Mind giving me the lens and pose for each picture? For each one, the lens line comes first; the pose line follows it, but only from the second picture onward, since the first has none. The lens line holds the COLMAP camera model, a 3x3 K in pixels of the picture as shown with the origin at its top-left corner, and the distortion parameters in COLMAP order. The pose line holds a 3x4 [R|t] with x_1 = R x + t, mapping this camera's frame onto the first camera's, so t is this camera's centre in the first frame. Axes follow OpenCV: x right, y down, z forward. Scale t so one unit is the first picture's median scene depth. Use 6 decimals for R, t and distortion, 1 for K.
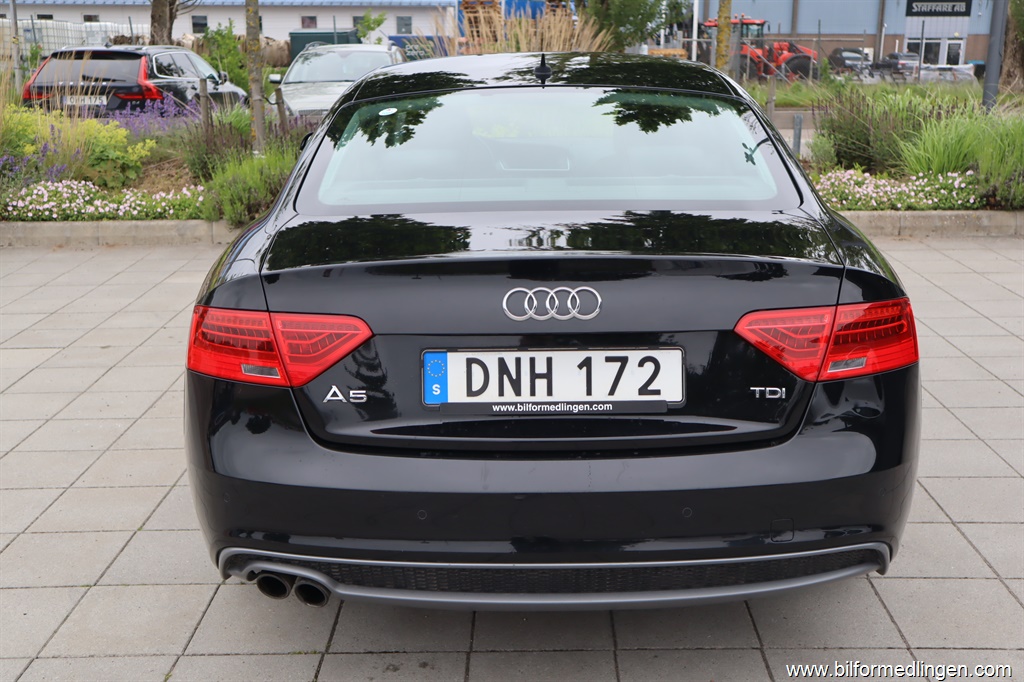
lens RADIAL K [[1102.7, 0, 512.0], [0, 1102.7, 341.0], [0, 0, 1]] dist [0.049461, 0.001887]
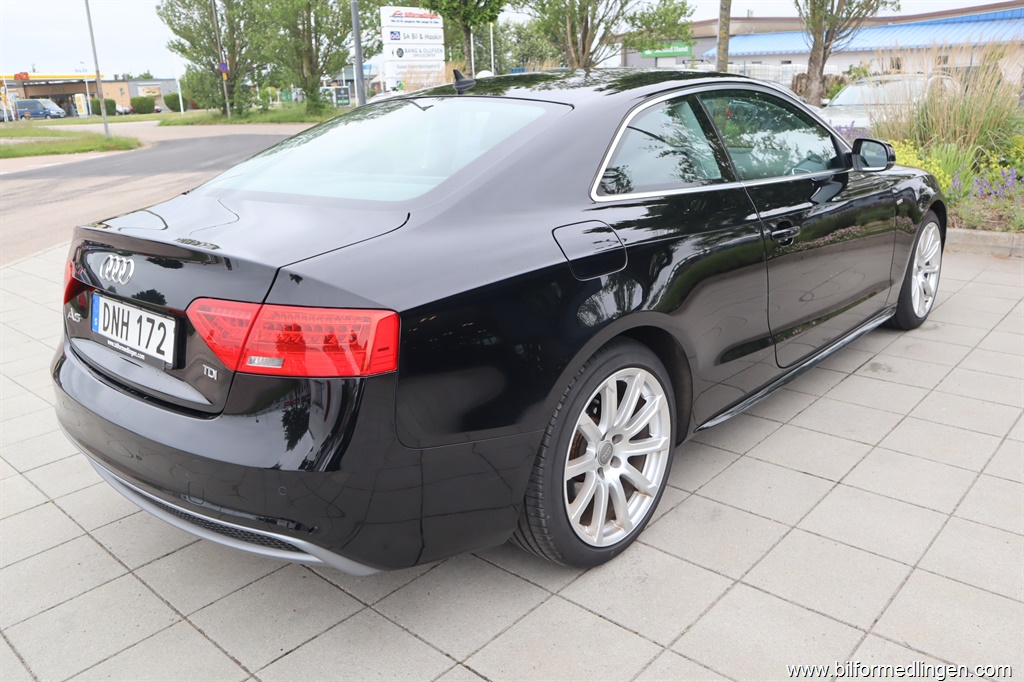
lens RADIAL K [[805.4, 0, 511.9], [0, 805.4, 367.1], [0, 0, 1]] dist [-0.081179, 0.003805]
pose [[0.749795, 0.202018, -0.630076, 0.968911], [-0.146077, 0.979295, 0.140154, -0.116207], [0.645344, -0.013047, 0.763780, 0.580682]]
